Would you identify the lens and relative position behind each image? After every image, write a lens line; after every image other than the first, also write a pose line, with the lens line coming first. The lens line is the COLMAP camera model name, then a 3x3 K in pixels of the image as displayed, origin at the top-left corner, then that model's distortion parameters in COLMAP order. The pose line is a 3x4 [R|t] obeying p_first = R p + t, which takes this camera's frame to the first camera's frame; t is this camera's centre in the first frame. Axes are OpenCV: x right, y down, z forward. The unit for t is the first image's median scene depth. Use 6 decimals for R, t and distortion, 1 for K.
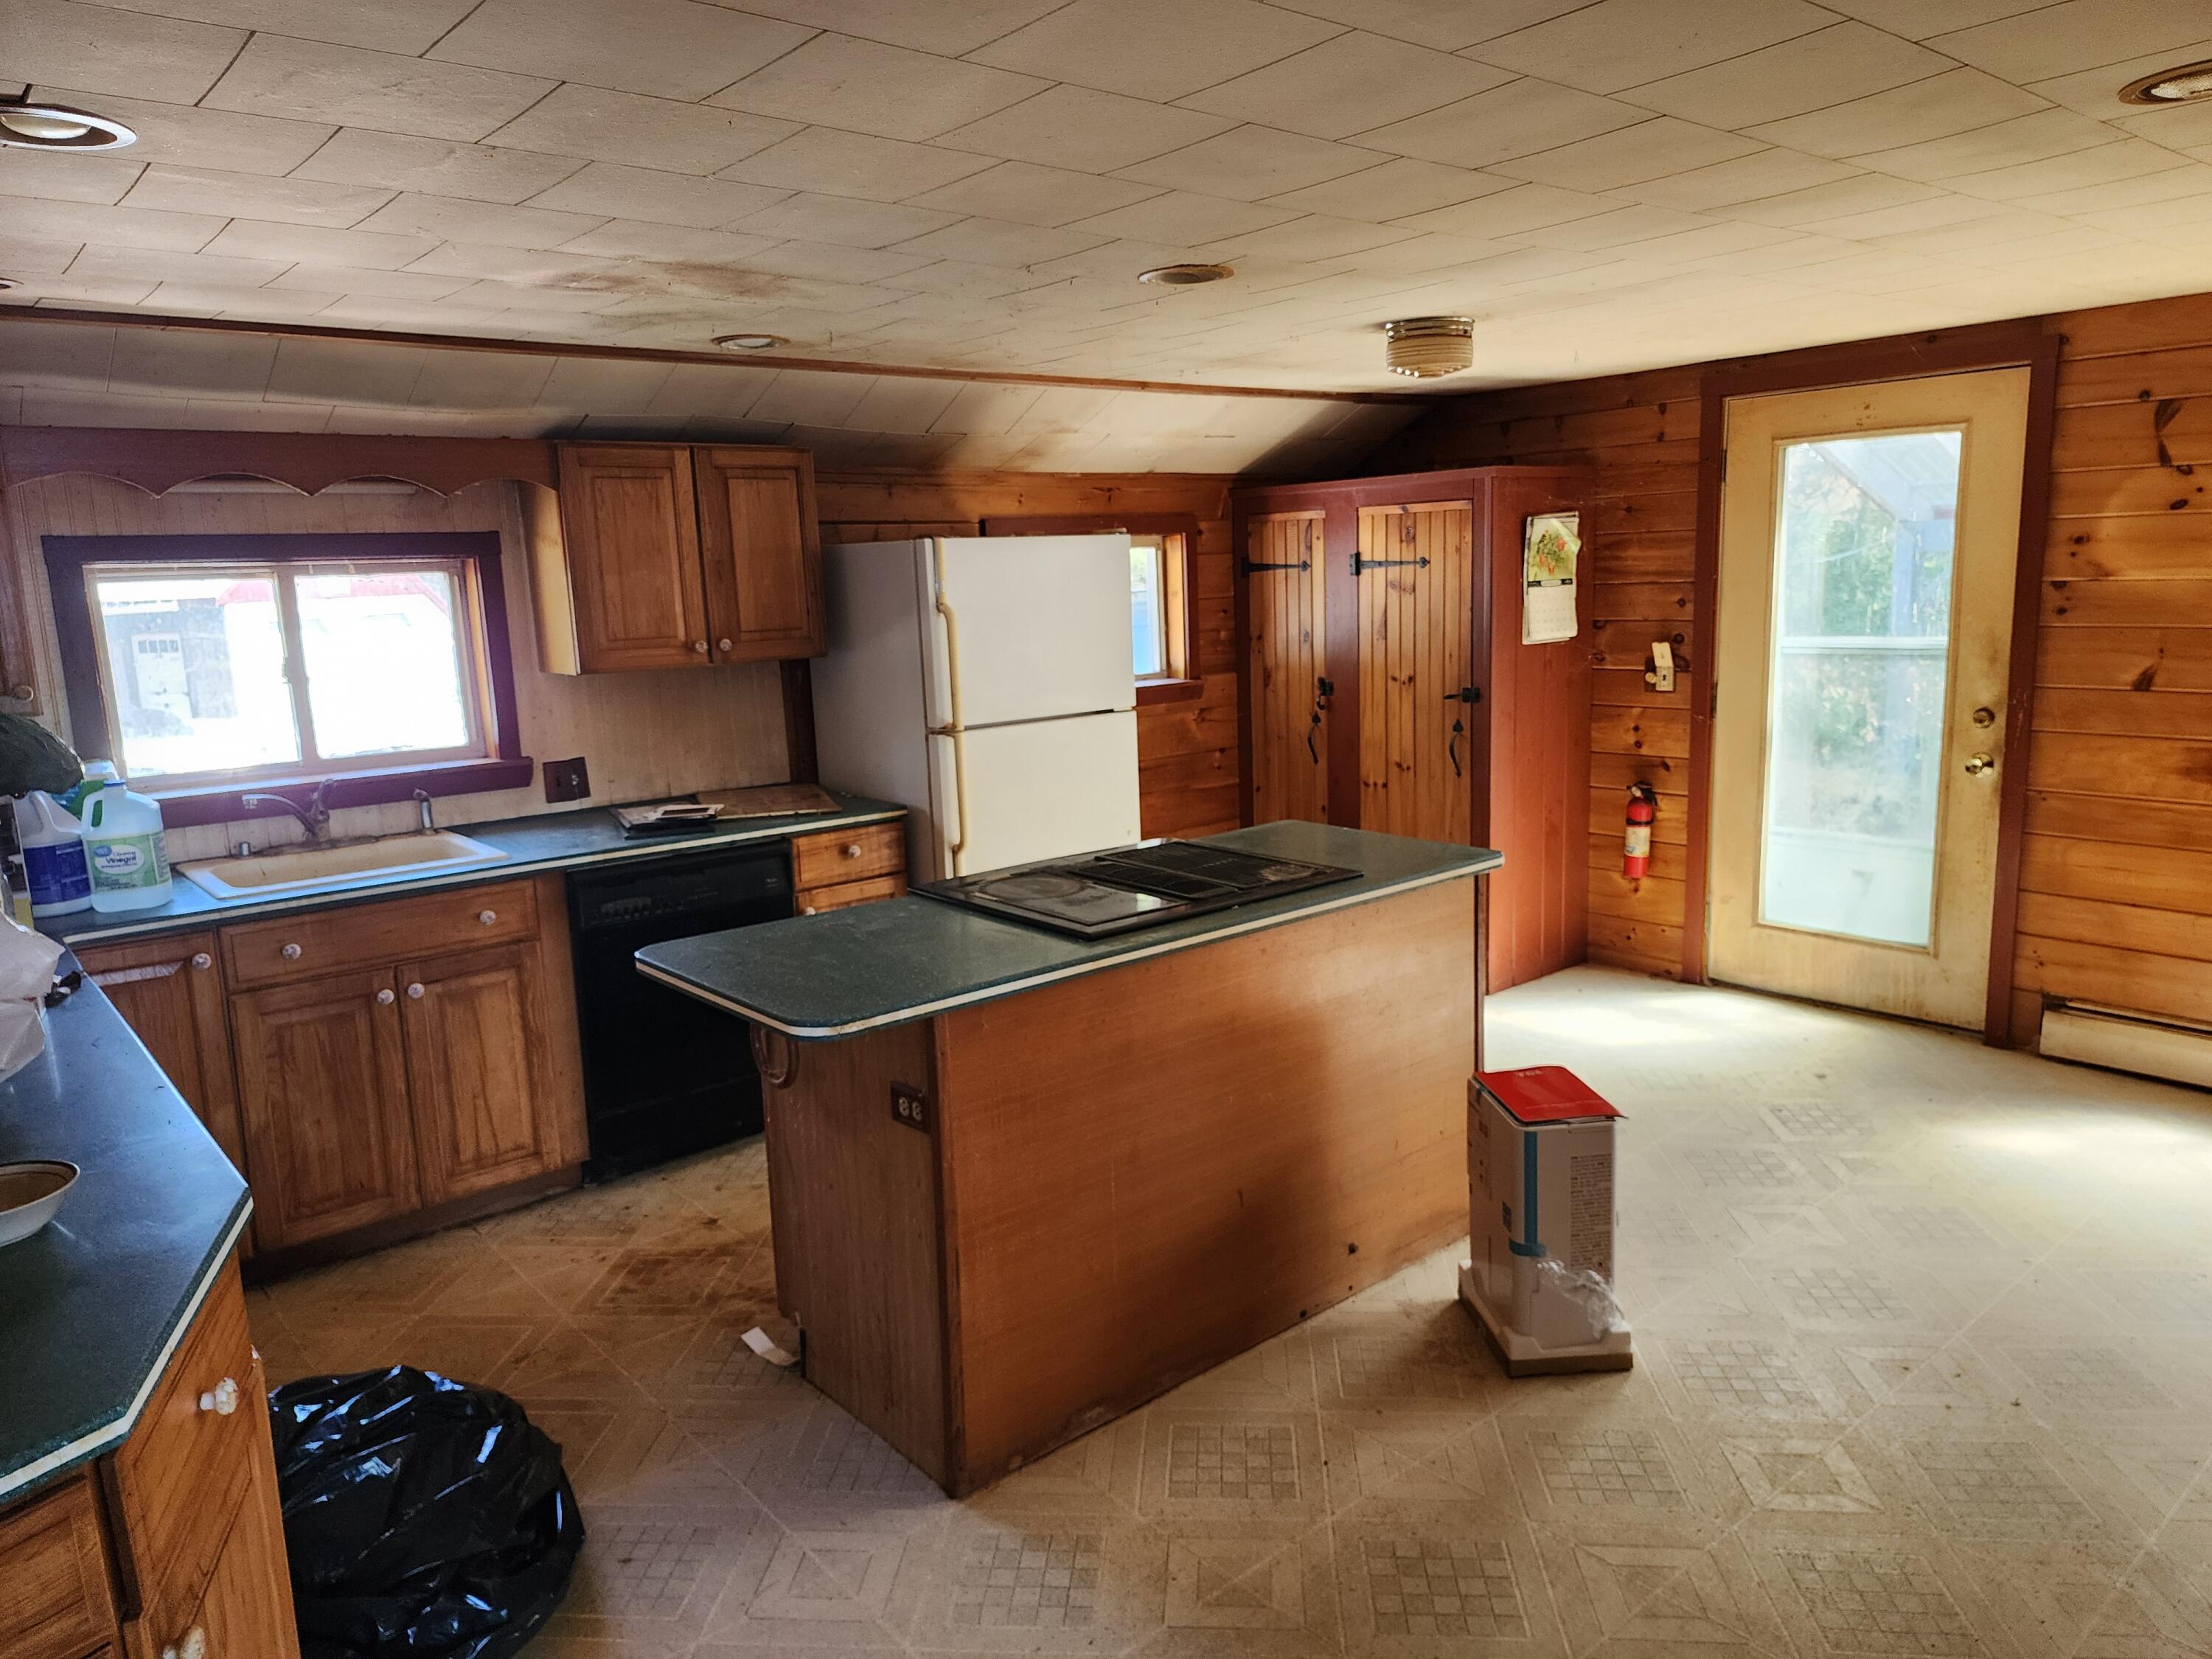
lens RADIAL K [[1487.0, 0, 1113.9], [0, 1487.0, 826.6], [0, 0, 1]] dist [0.070049, -0.056398]
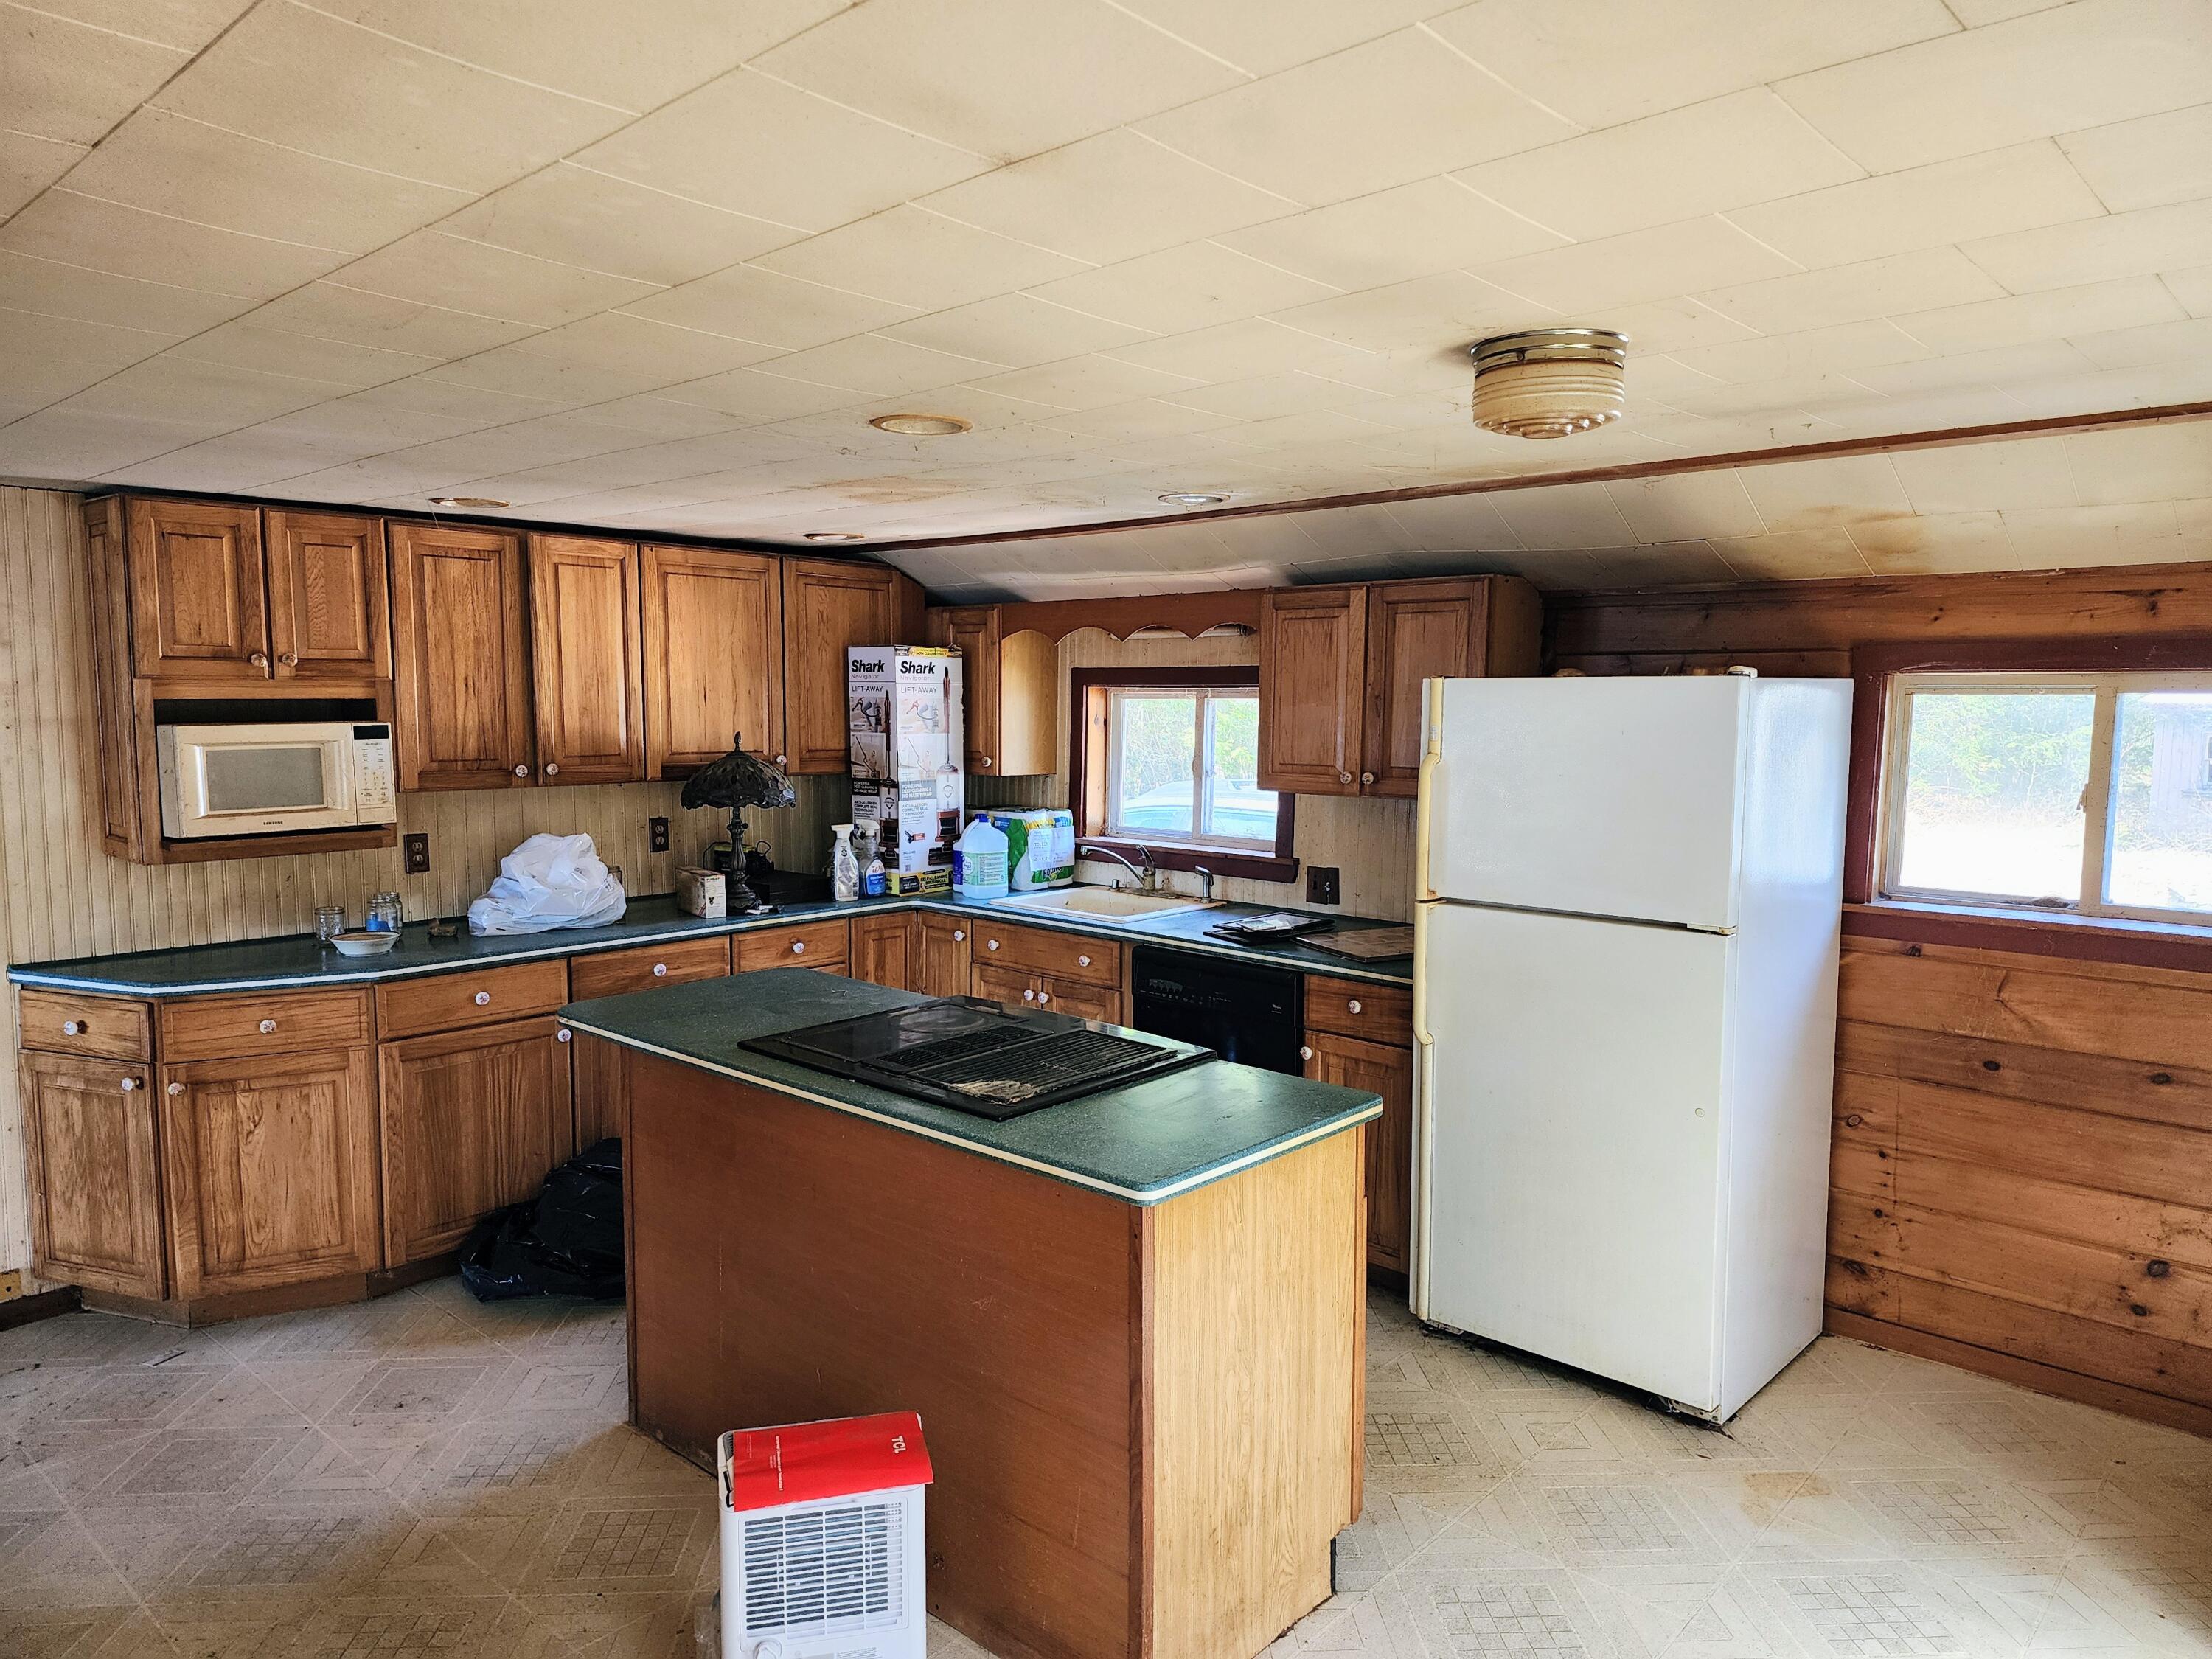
lens RADIAL K [[1487.0, 0, 1113.9], [0, 1487.0, 826.6], [0, 0, 1]] dist [0.070049, -0.056398]
pose [[0.122946, 0.123929, -0.984645, 1.254743], [-0.184962, 0.977649, 0.099954, -0.279227], [0.975025, 0.169833, 0.143120, 1.230854]]
